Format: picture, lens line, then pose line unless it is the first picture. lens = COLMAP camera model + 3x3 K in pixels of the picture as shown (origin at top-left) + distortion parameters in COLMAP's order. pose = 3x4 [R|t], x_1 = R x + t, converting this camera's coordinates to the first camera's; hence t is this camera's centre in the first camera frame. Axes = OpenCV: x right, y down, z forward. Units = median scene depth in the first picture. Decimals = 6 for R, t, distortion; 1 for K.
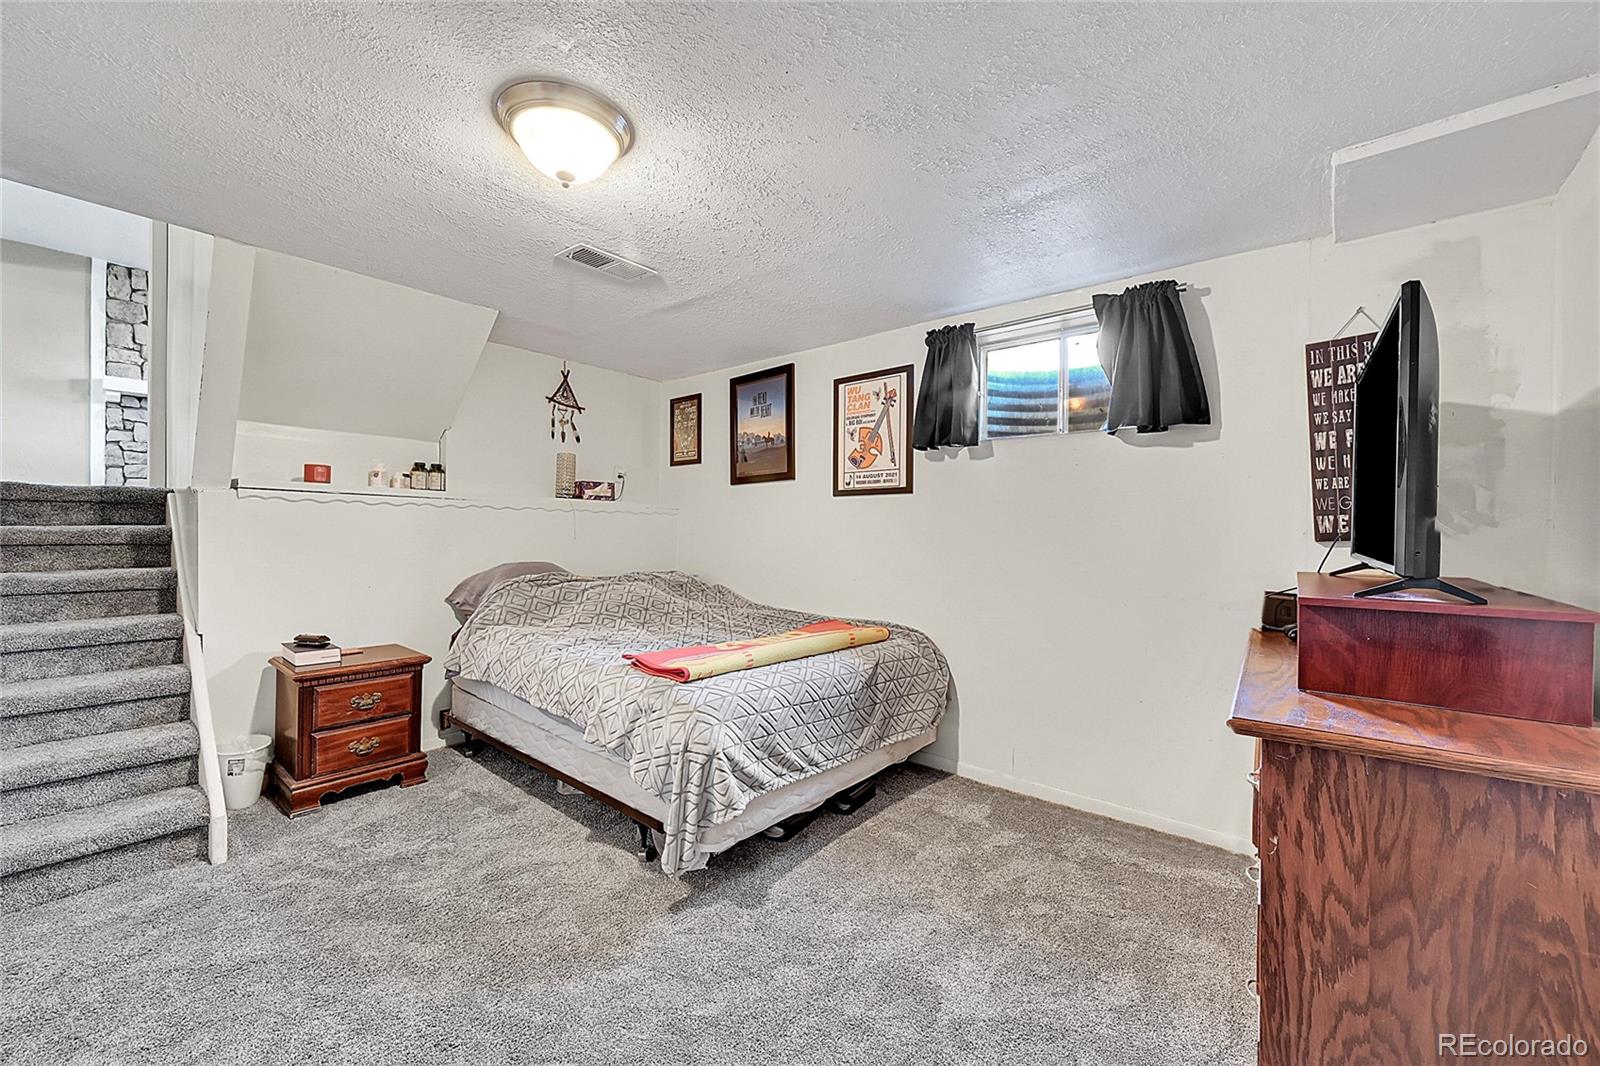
lens RADIAL K [[624.2, 0, 793.0], [0, 624.2, 536.9], [0, 0, 1]] dist [0.000762, -0.000167]
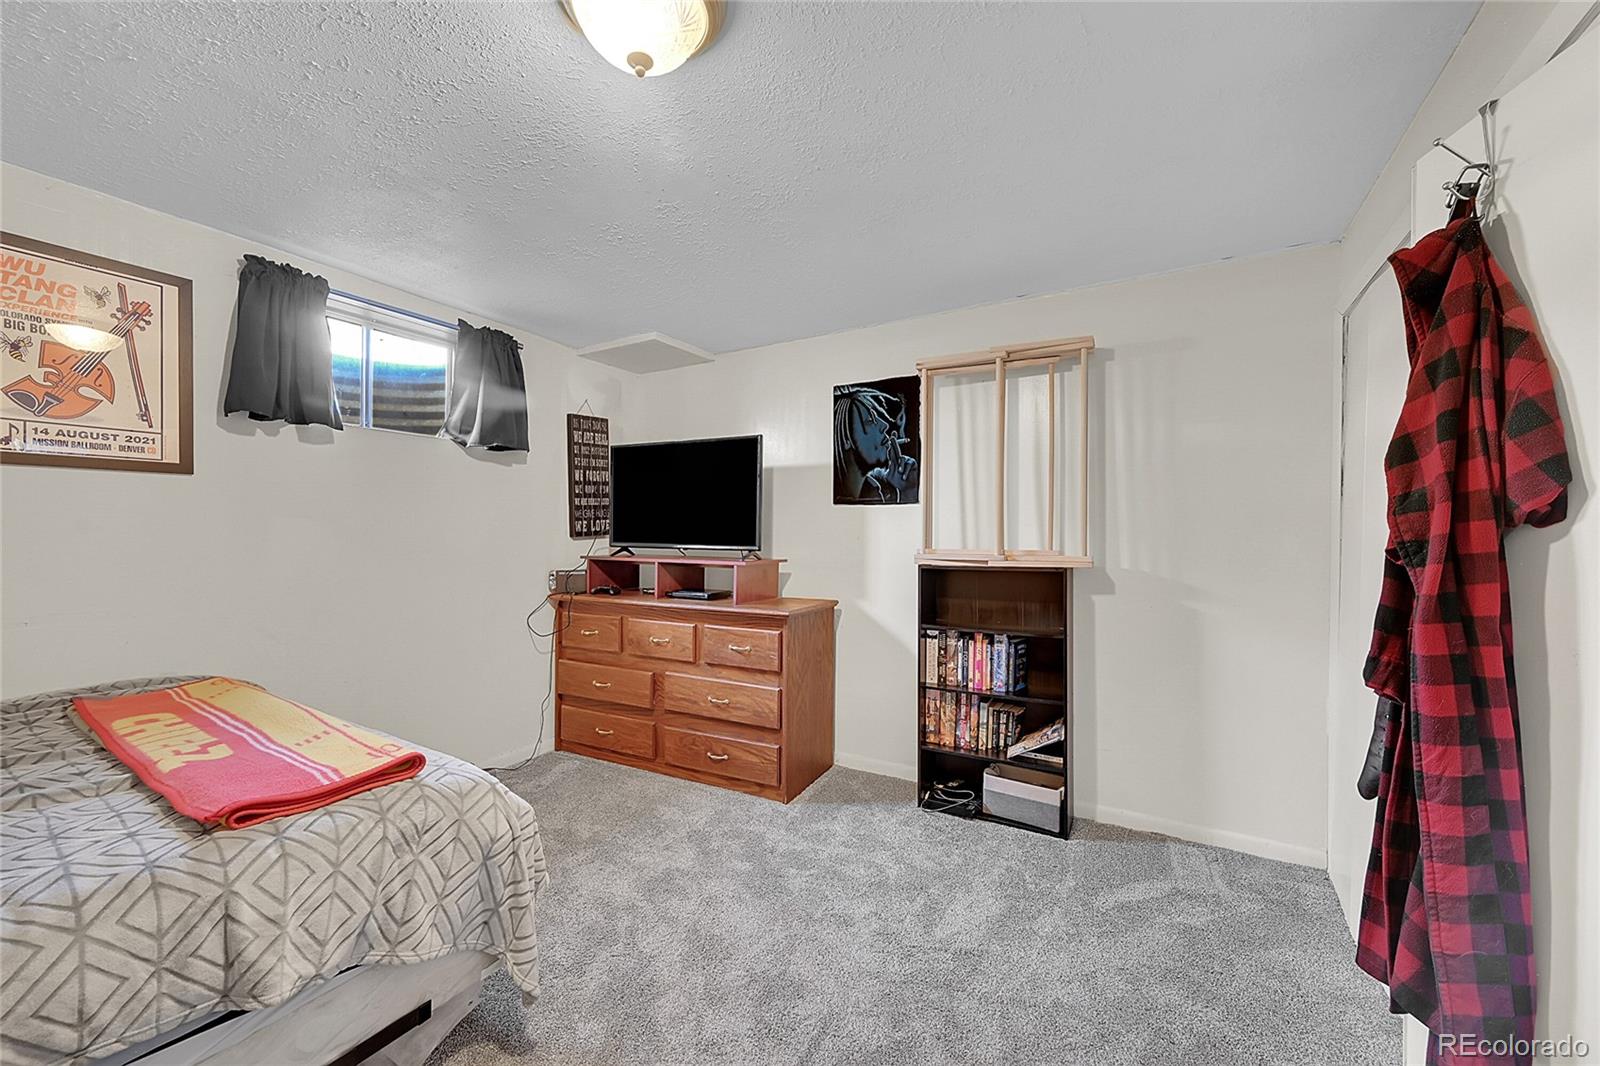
lens RADIAL K [[624.2, 0, 794.0], [0, 624.2, 529.7], [0, 0, 1]] dist [0.000762, -0.000167]
pose [[-0.172626, -0.003492, 0.984981, -0.571936], [0.007688, 0.999958, 0.004893, -0.009327], [-0.984957, 0.008417, -0.172592, 0.483035]]
